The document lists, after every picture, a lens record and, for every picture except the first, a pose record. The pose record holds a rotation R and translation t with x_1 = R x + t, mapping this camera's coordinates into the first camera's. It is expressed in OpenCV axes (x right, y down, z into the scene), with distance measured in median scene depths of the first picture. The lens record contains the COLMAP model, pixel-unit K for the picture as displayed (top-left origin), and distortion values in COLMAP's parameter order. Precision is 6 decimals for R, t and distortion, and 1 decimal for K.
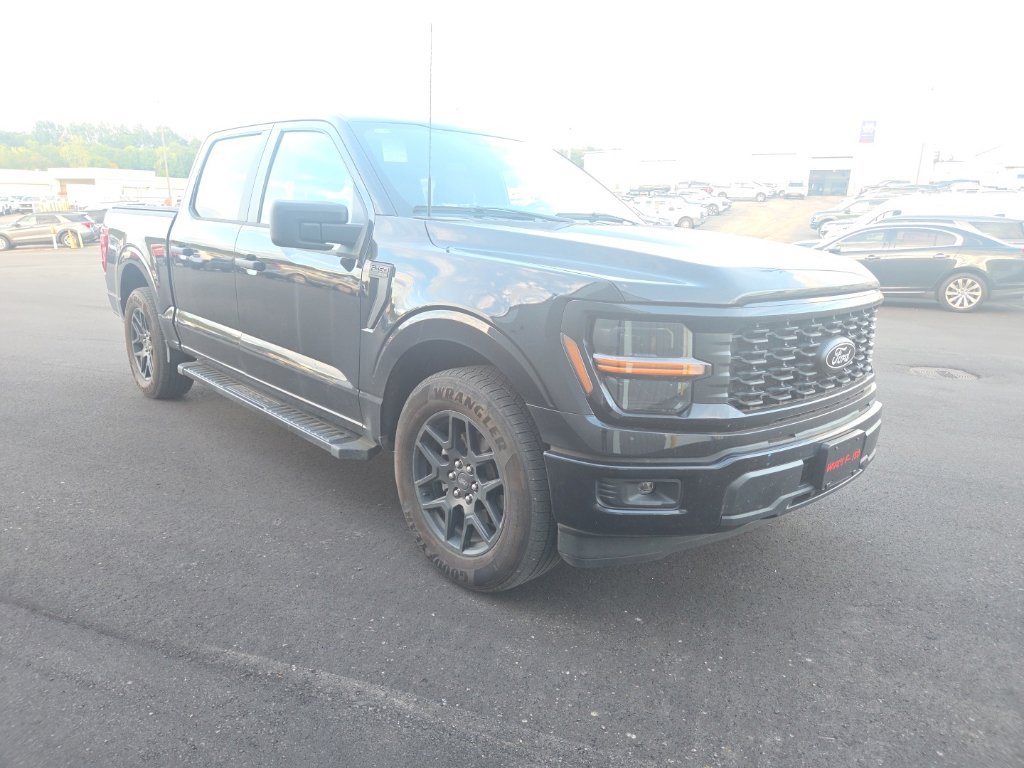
lens RADIAL K [[698.2, 0, 493.4], [0, 698.2, 391.6], [0, 0, 1]] dist [0.082218, -0.071651]
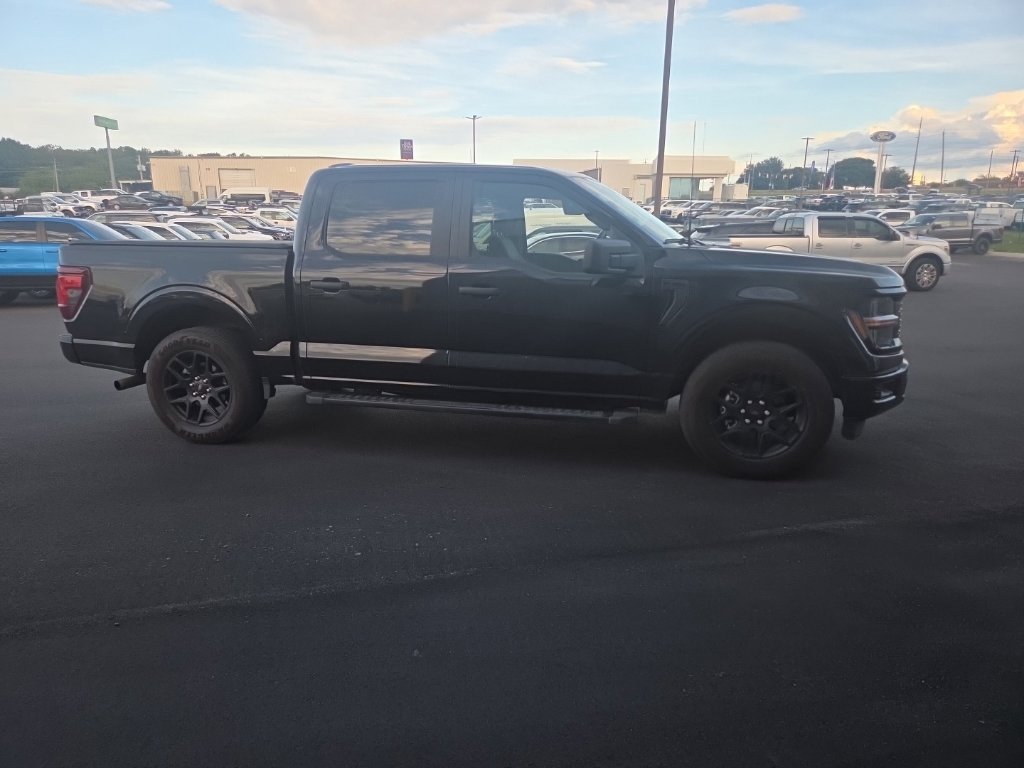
lens RADIAL K [[698.2, 0, 499.5], [0, 698.2, 392.1], [0, 0, 1]] dist [0.082218, -0.071651]
pose [[0.819923, -0.153791, 0.551430, -1.344563], [0.158832, 0.986536, 0.038973, -0.068187], [-0.549999, 0.055629, 0.833310, -0.005289]]
